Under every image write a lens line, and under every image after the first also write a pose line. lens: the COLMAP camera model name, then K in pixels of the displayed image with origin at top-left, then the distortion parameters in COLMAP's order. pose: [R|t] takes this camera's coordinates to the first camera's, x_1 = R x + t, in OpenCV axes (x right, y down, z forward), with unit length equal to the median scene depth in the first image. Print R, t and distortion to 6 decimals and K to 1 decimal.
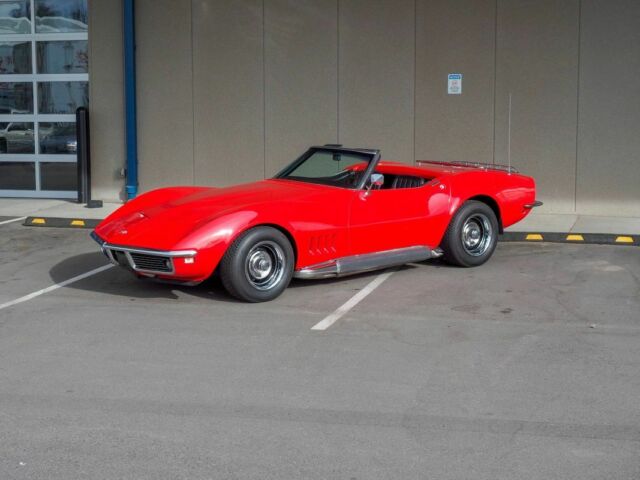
lens RADIAL K [[1175.9, 0, 320.0], [0, 1175.9, 240.0], [0, 0, 1]] dist [0.022929, -0.025241]
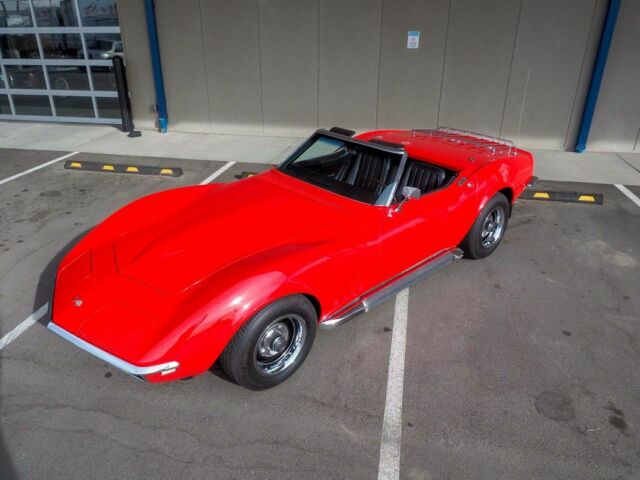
lens RADIAL K [[470.6, 0, 320.0], [0, 470.6, 240.0], [0, 0, 1]] dist [0.000001, -0.000125]
pose [[0.996741, -0.026888, 0.076053, -0.038985], [0.002506, 0.952675, 0.303981, -0.114654], [-0.080627, -0.302800, 0.949638, 0.652120]]
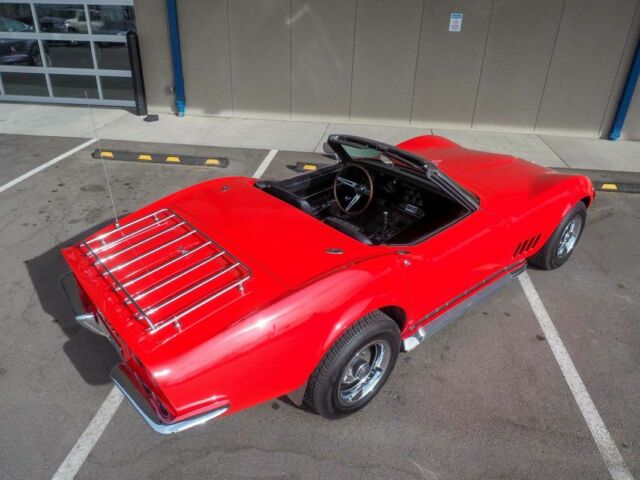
lens RADIAL K [[470.6, 0, 320.0], [0, 470.6, 240.0], [0, 0, 1]] dist [0.000001, -0.000125]
pose [[0.983739, -0.049242, 0.172723, -0.162295], [-0.013844, 0.938030, 0.346277, -0.123253], [-0.179071, -0.343037, 0.922095, 0.699387]]
